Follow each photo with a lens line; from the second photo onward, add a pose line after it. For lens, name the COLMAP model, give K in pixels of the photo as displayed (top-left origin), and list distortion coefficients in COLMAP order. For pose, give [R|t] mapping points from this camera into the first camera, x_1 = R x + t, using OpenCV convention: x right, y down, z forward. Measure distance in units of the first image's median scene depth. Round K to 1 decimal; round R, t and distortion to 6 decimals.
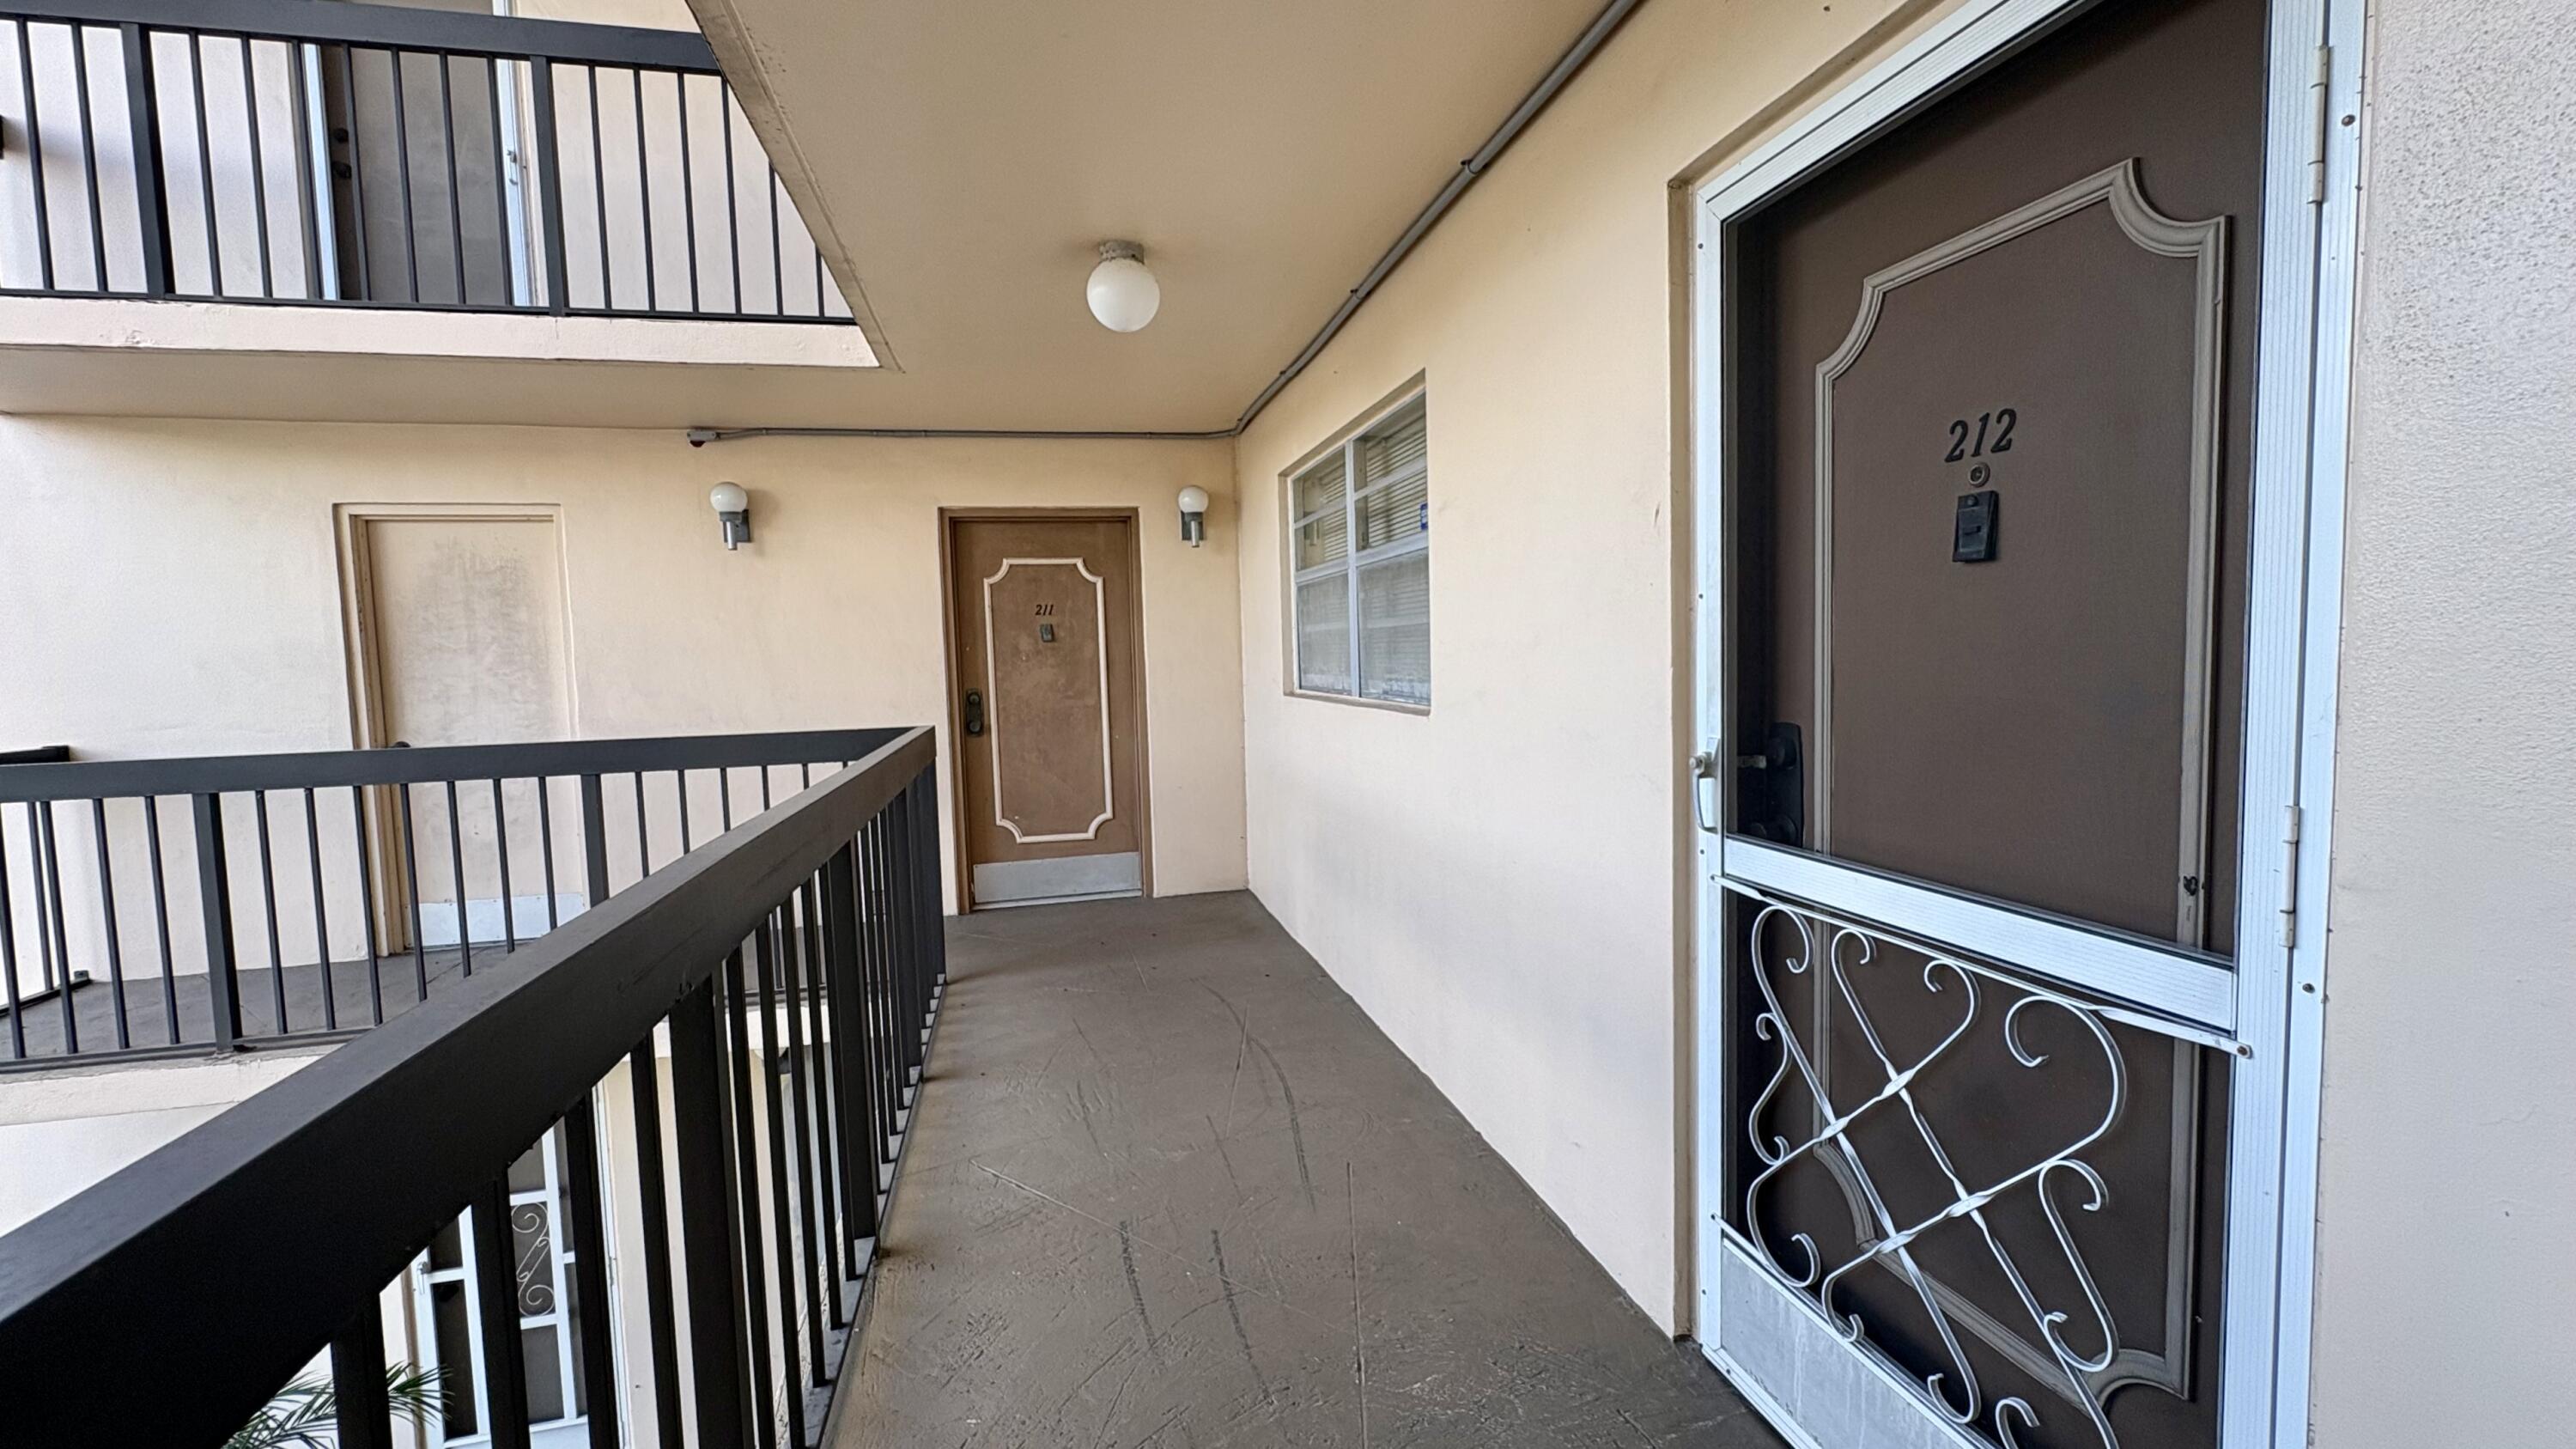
lens RADIAL K [[1120.8, 0, 1288.0], [0, 1120.8, 724.5], [0, 0, 1]] dist [0.002272, 0.000378]
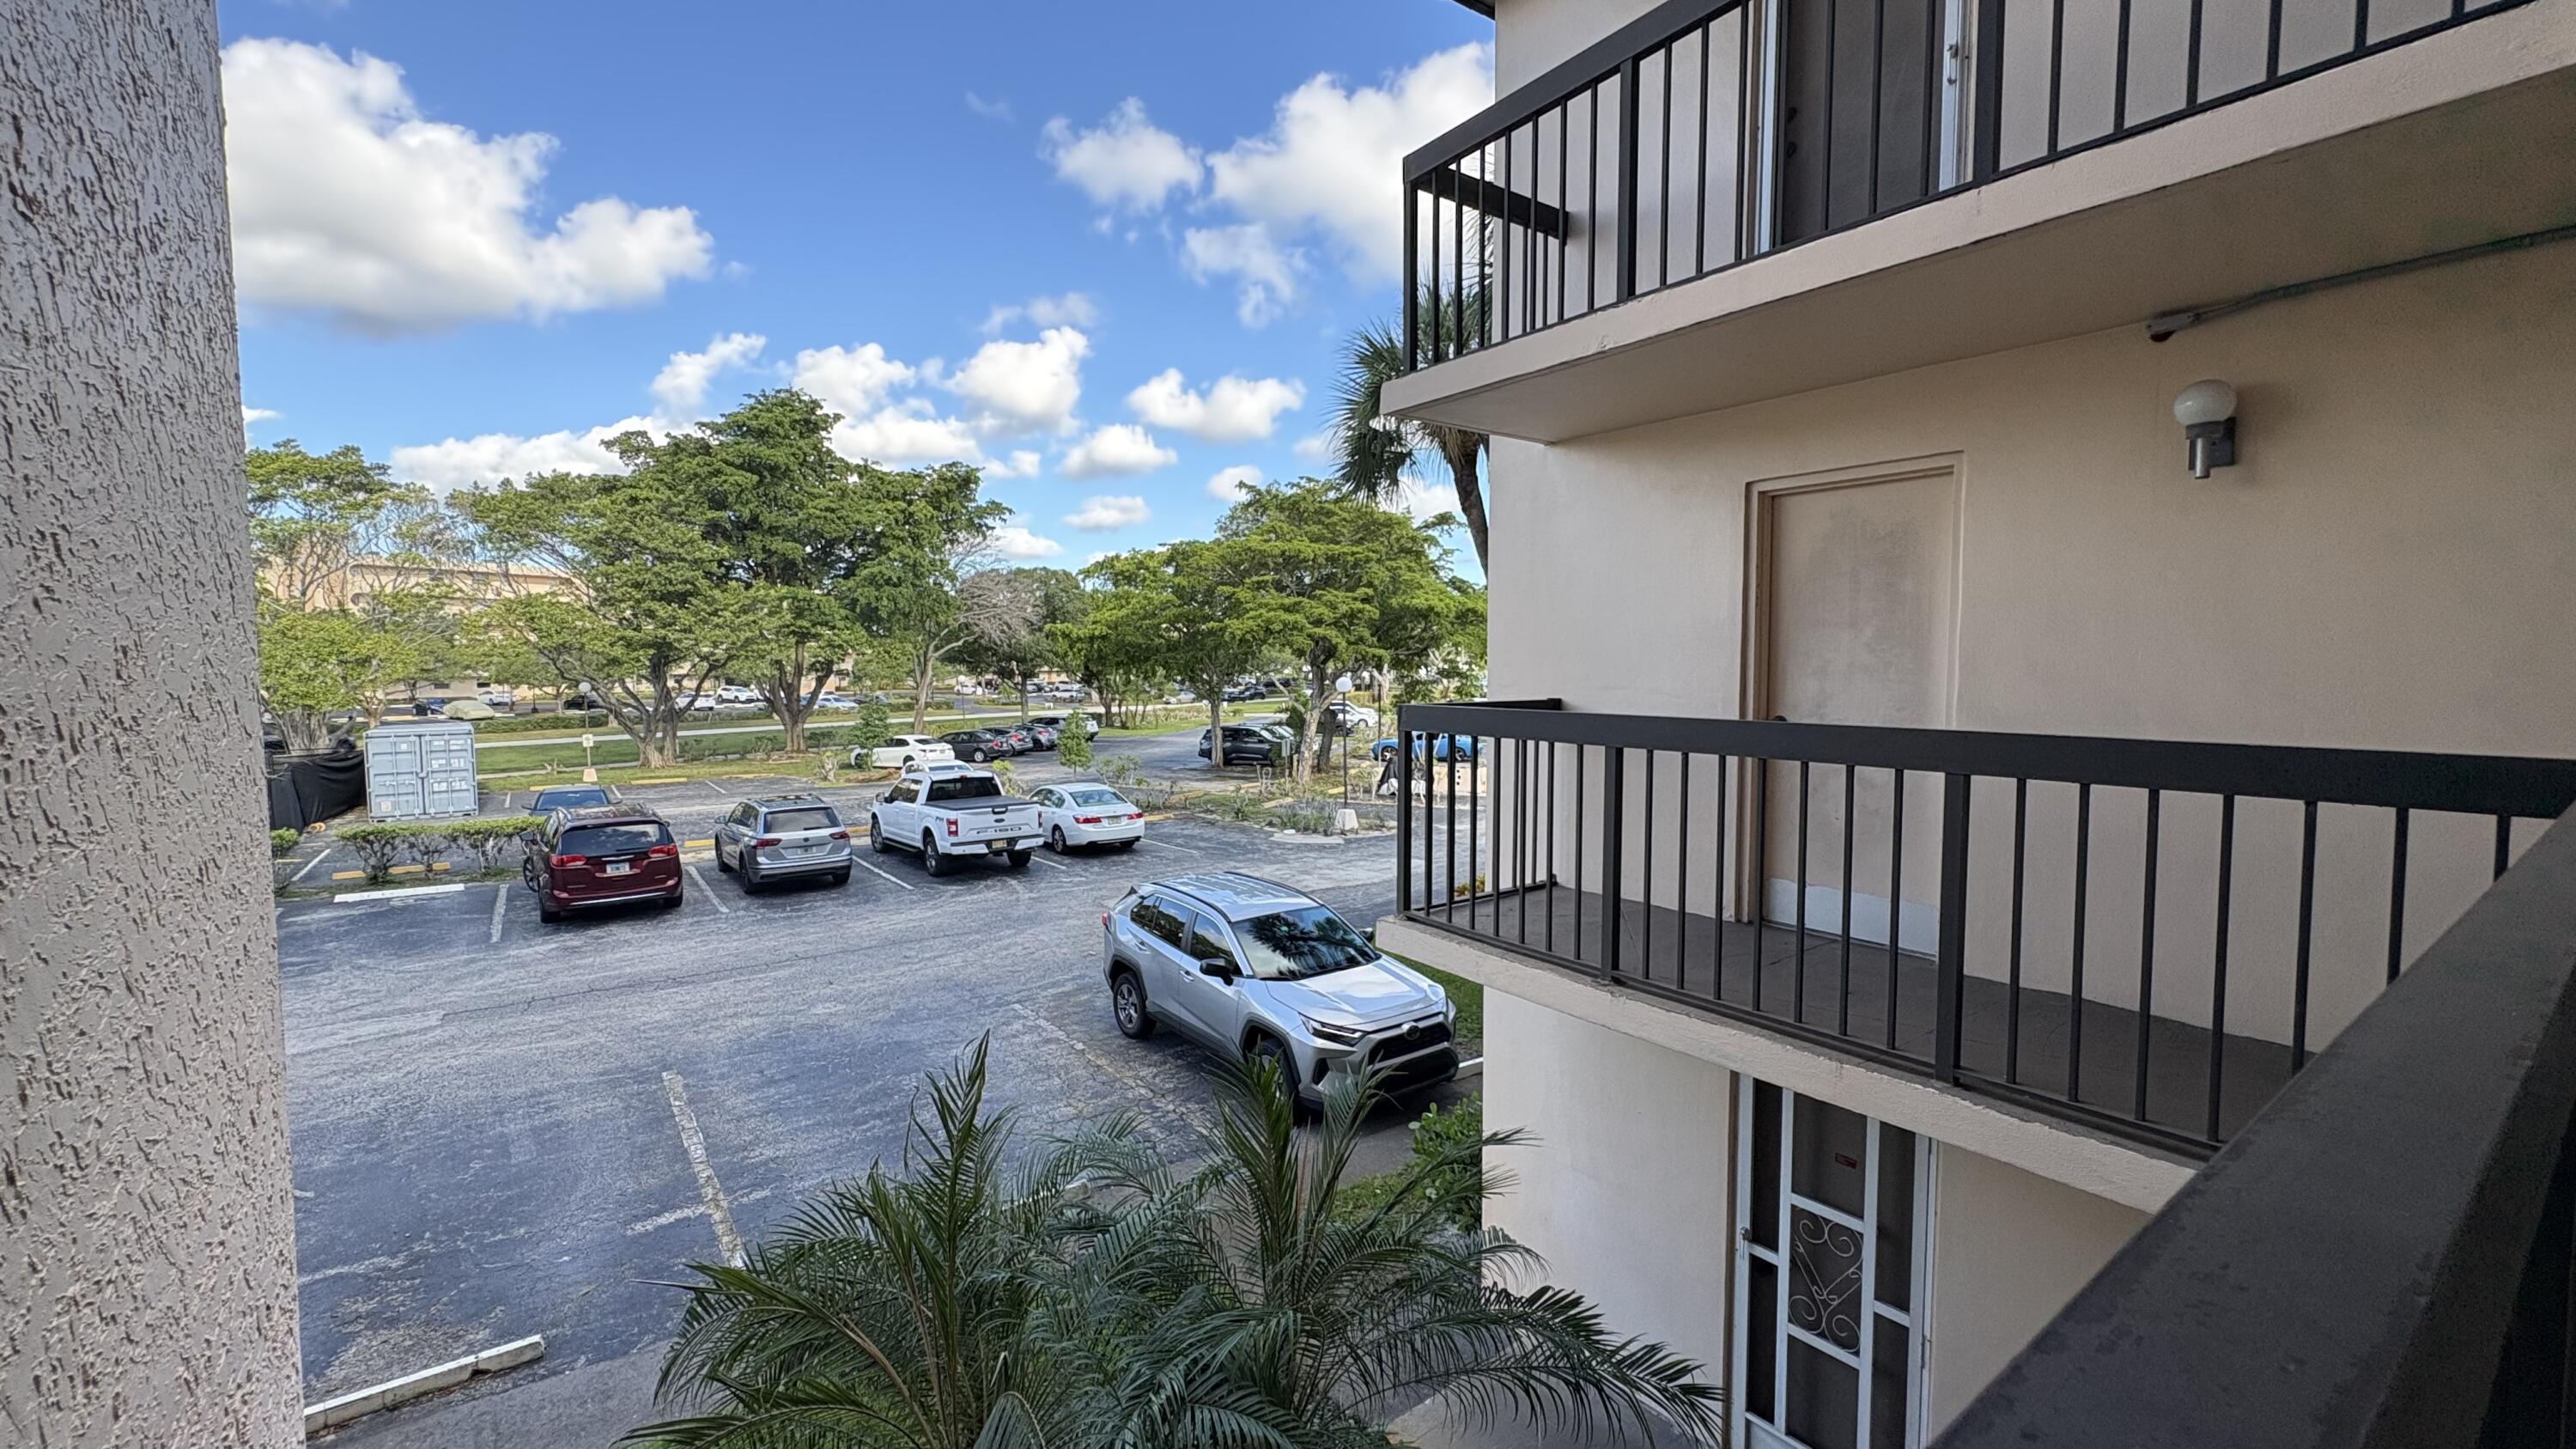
lens RADIAL K [[1046.4, 0, 1288.0], [0, 1046.4, 724.5], [0, 0, 1]] dist [0.001345, 0.000235]
pose [[0.411812, 0.084094, -0.907380, -0.125731], [-0.074458, 0.995509, 0.058469, 0.001867], [0.908222, 0.043484, 0.416224, 0.219787]]
